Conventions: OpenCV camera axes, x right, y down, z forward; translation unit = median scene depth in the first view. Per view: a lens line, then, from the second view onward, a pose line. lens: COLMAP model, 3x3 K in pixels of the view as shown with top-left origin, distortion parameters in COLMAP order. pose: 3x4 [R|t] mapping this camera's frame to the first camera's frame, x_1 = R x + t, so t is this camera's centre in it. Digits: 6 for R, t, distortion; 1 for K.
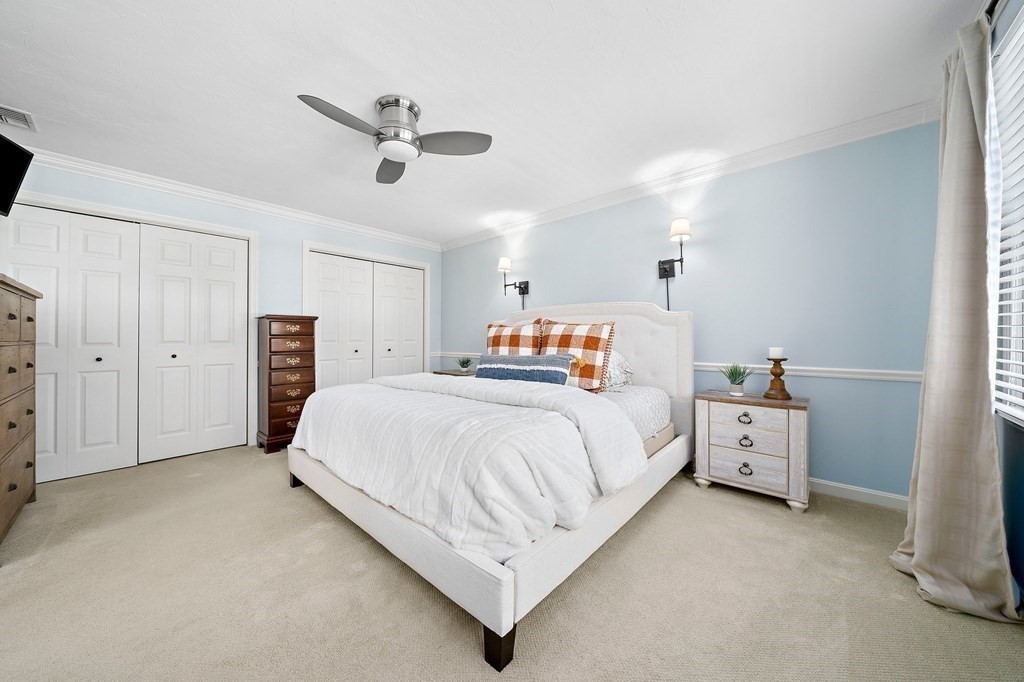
lens RADIAL K [[343.9, 0, 511.2], [0, 343.9, 344.6], [0, 0, 1]] dist [-0.026035, -0.000004]
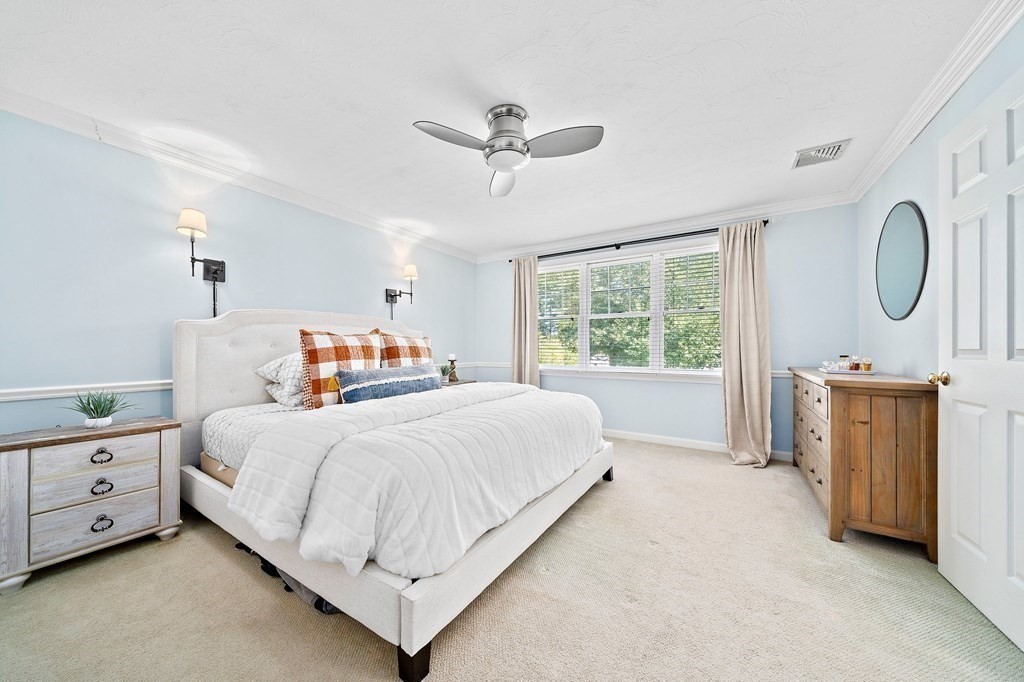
lens RADIAL K [[352.1, 0, 505.5], [0, 352.1, 341.9], [0, 0, 1]] dist [-0.009716, 0.000040]
pose [[-0.158166, 0.023222, 0.987139, -0.900899], [0.028756, 0.999408, -0.018903, -0.010430], [-0.986994, 0.025396, -0.158740, 0.778032]]
